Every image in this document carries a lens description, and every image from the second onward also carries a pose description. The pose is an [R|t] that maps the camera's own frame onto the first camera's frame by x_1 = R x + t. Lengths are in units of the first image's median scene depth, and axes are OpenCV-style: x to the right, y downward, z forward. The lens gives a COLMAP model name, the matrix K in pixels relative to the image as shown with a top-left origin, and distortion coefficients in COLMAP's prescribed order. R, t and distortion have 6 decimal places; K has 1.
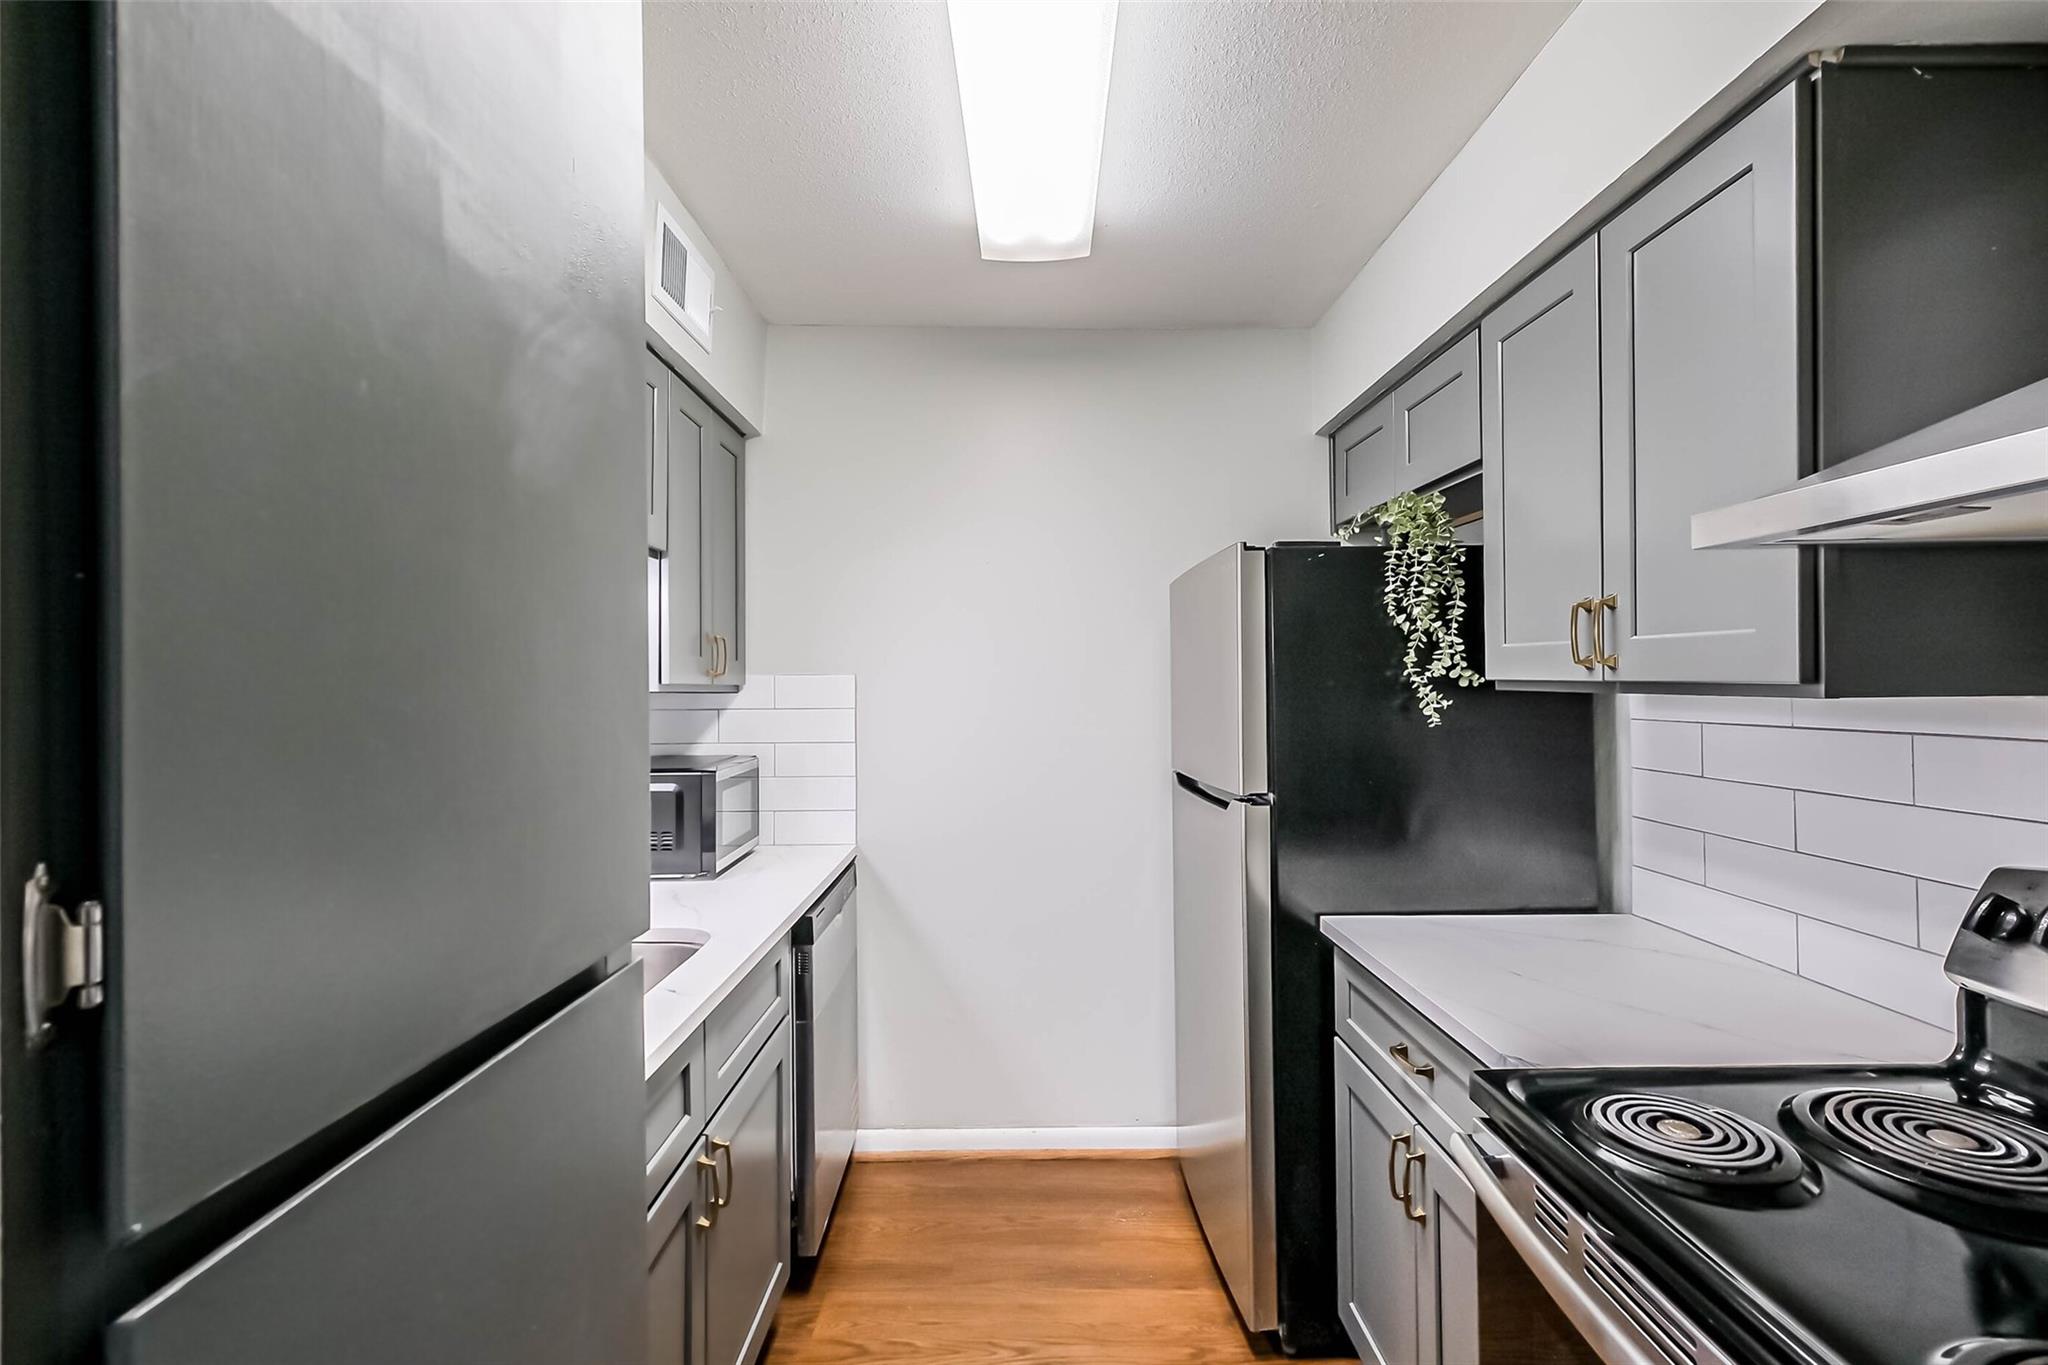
lens RADIAL K [[950.7, 0, 1024.0], [0, 950.7, 682.5], [0, 0, 1]] dist [-0.000106, -0.000064]
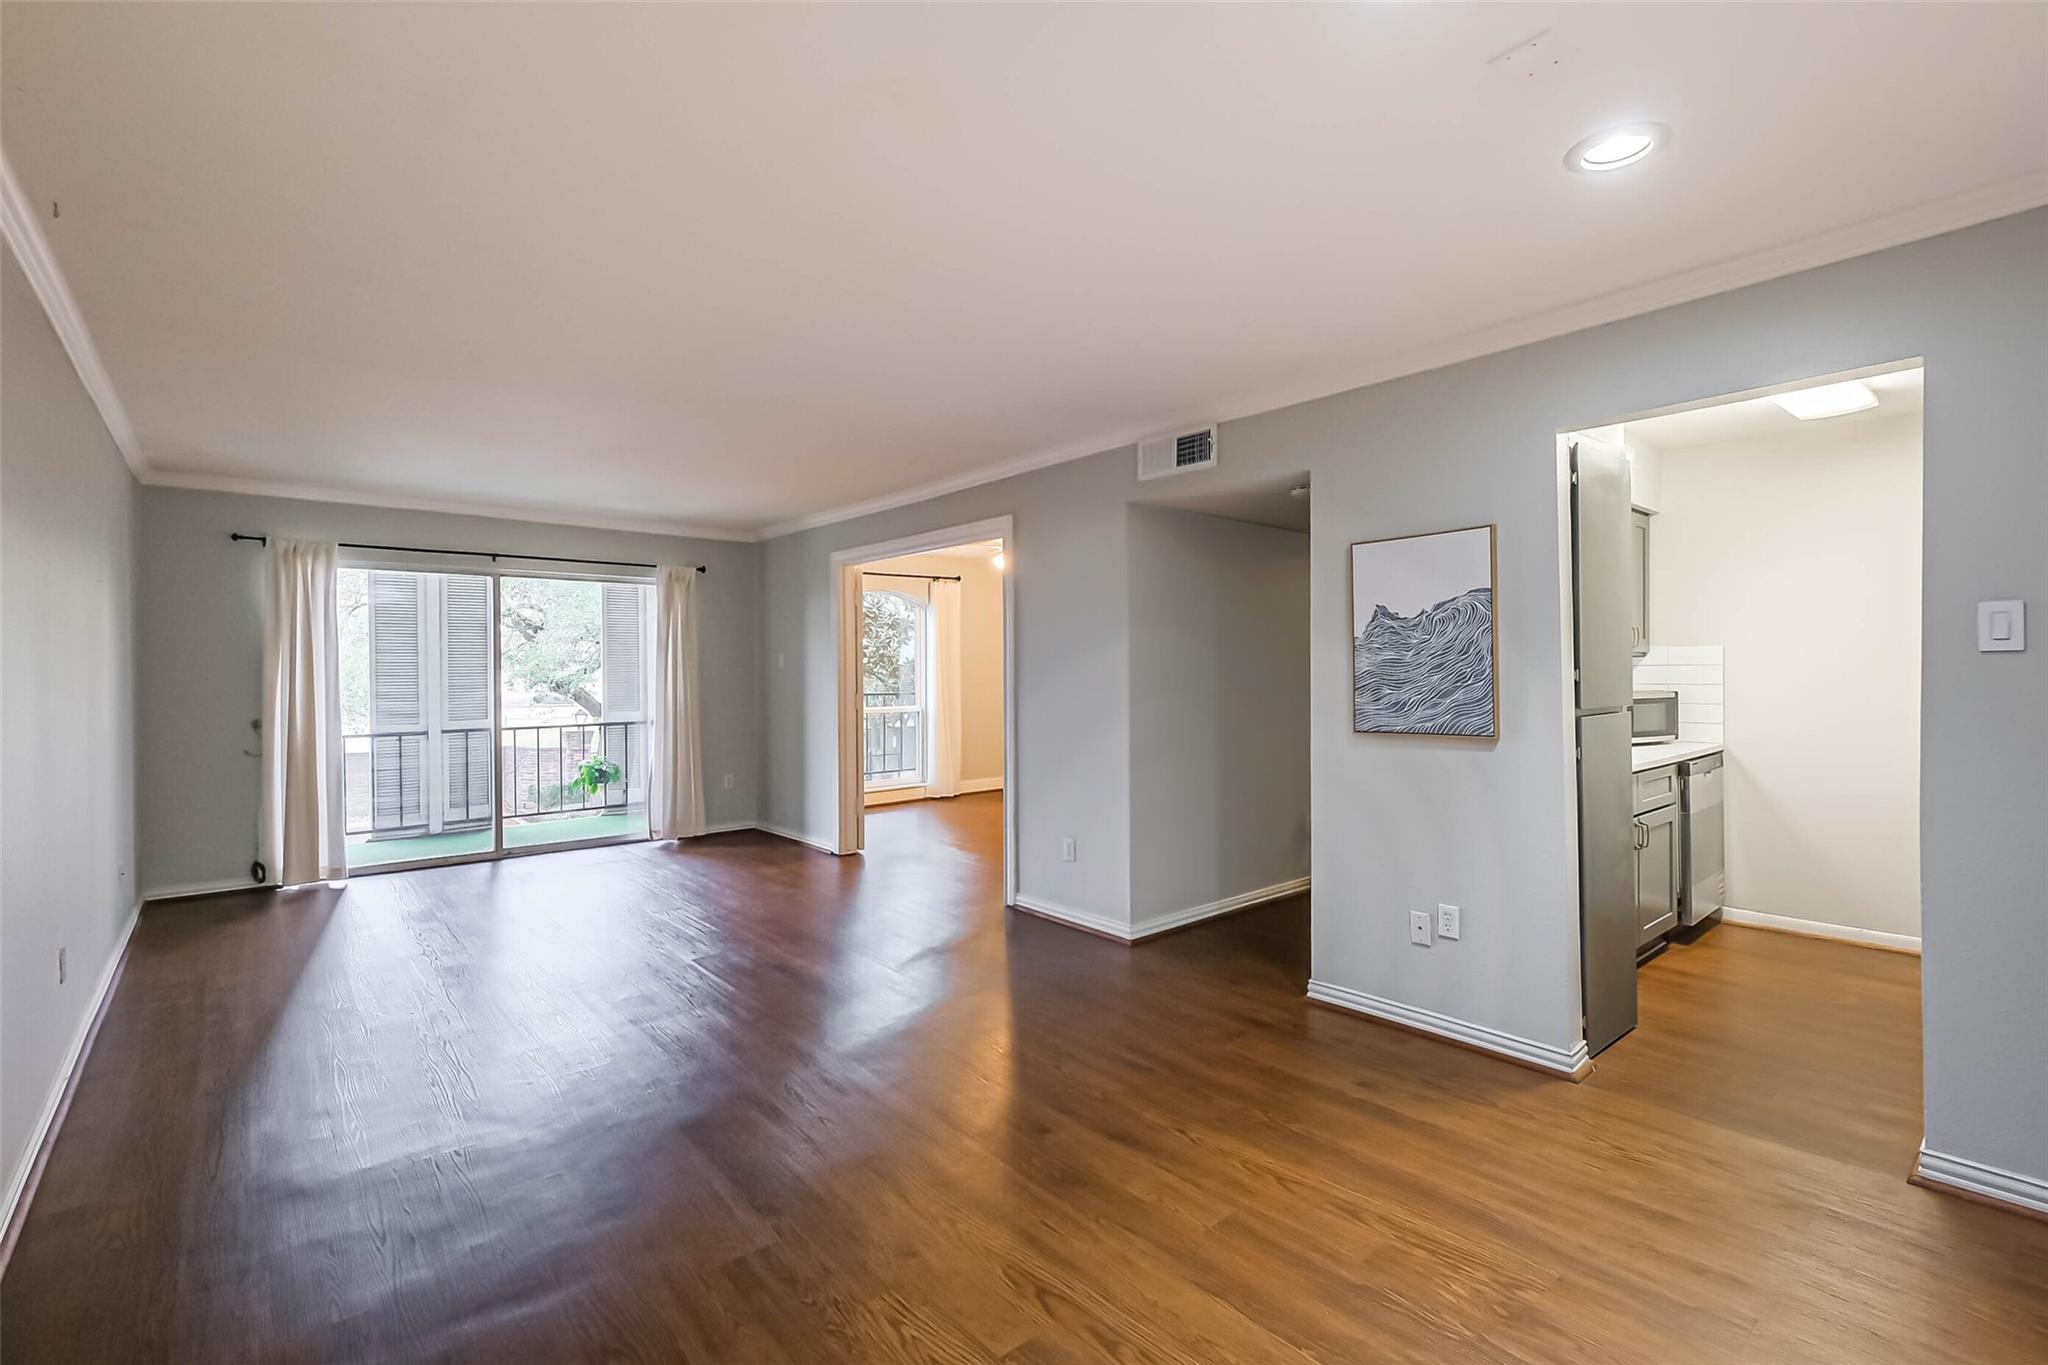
lens RADIAL K [[925.7, 0, 1024.0], [0, 925.7, 682.5], [0, 0, 1]] dist [0.002181, -0.000059]
pose [[0.645577, 0.004972, -0.763679, 0.295879], [0.006570, 0.999906, 0.012064, 0.031749], [0.763667, -0.012805, 0.645484, -1.086010]]
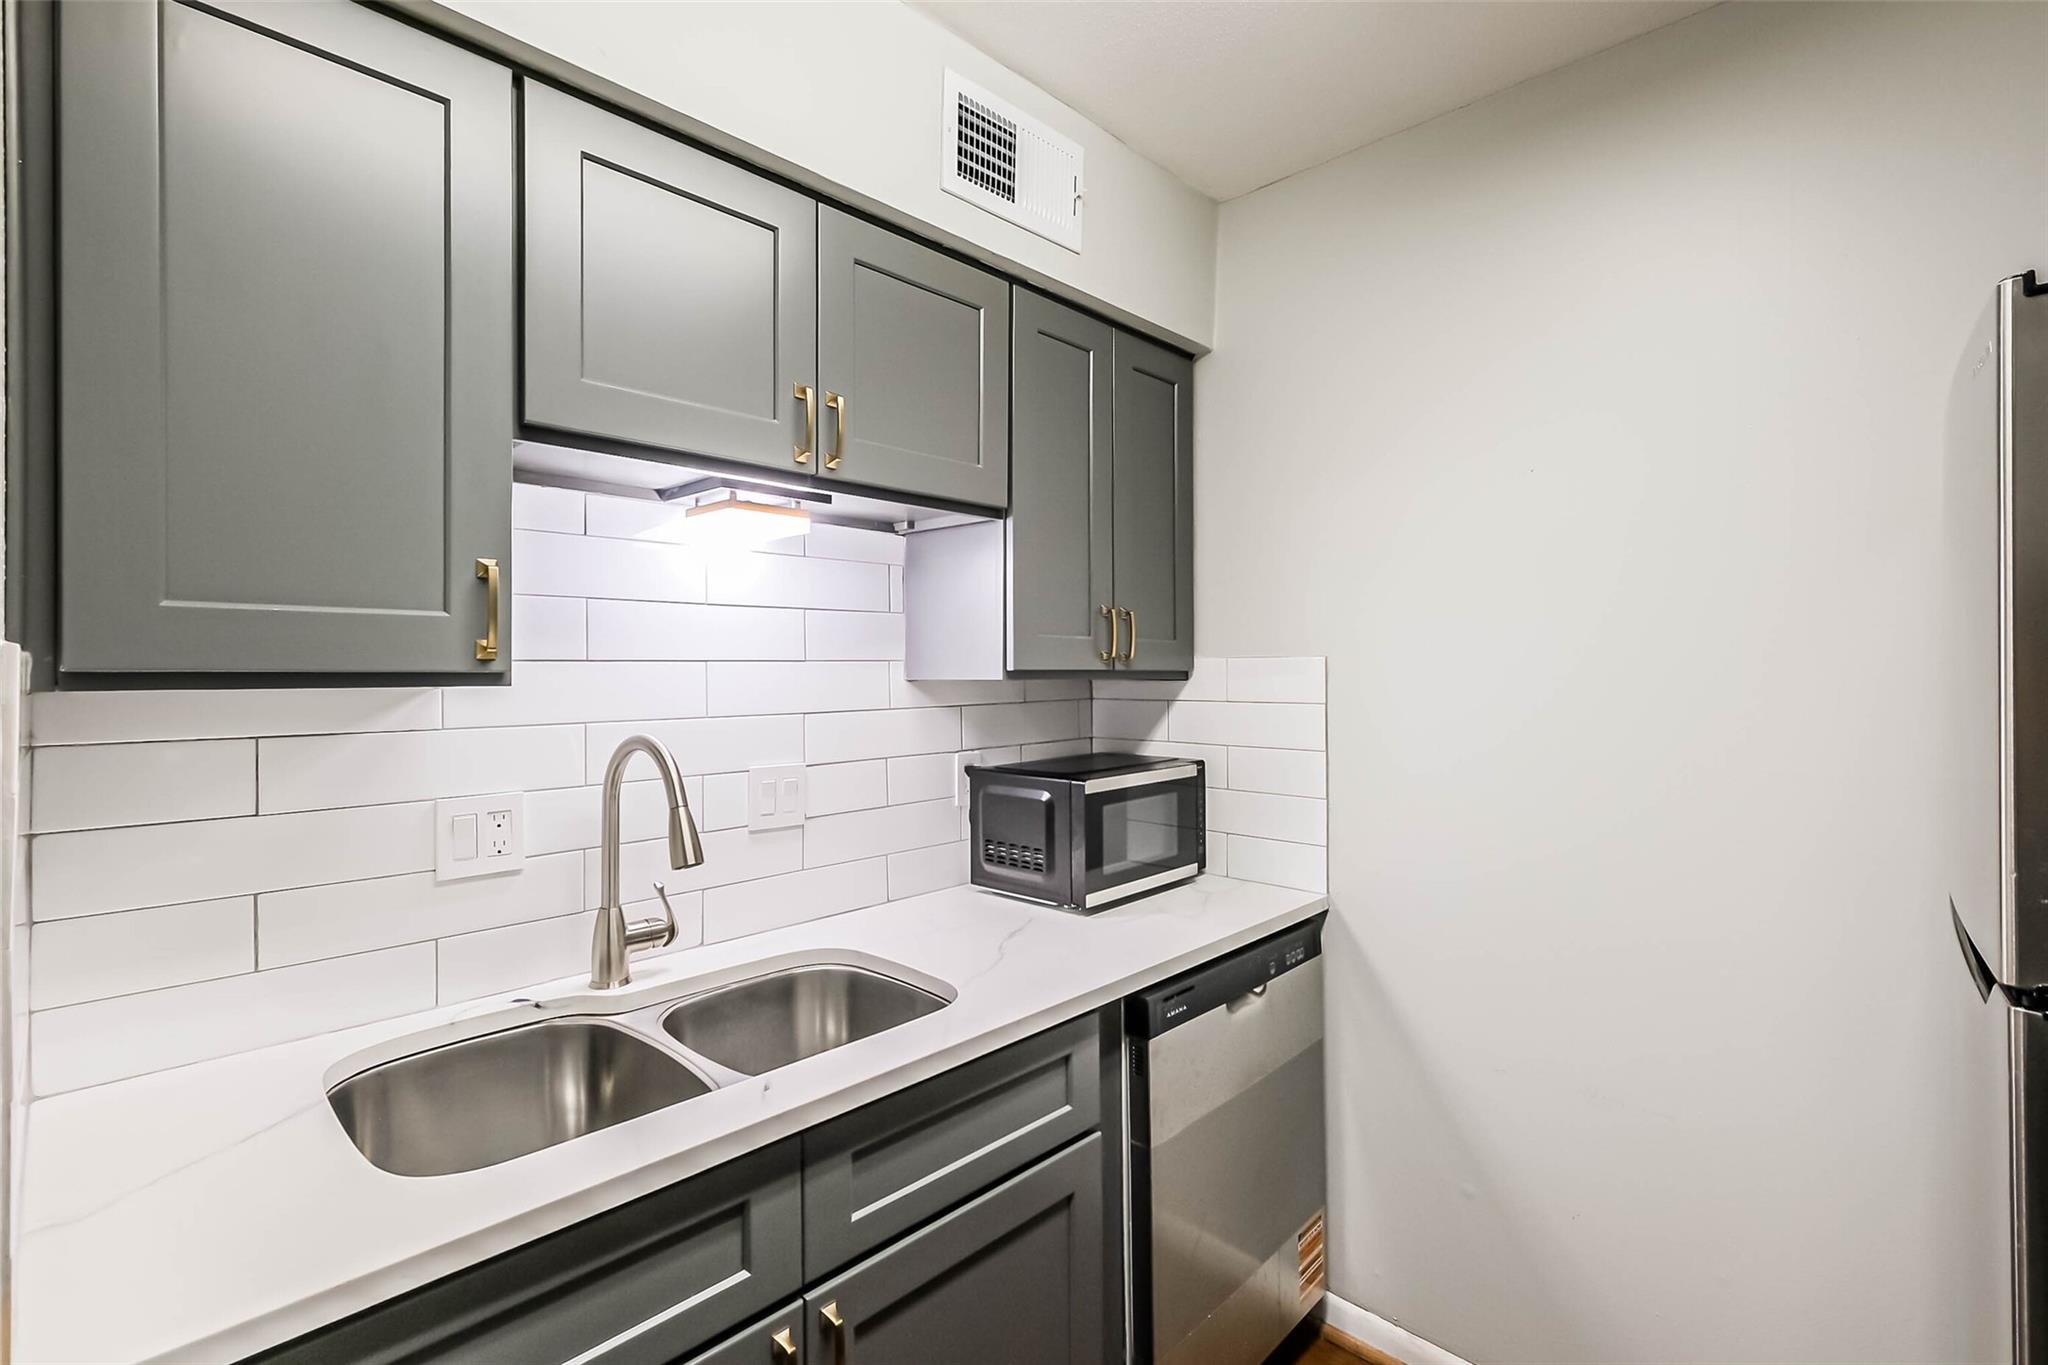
lens RADIAL K [[925.7, 0, 1024.0], [0, 925.7, 682.5], [0, 0, 1]] dist [0.002181, -0.000059]
pose [[0.711586, 0.006958, -0.702565, 0.151584], [0.006613, 0.999840, 0.016600, -0.001265], [0.702568, -0.016459, 0.711426, 0.347903]]
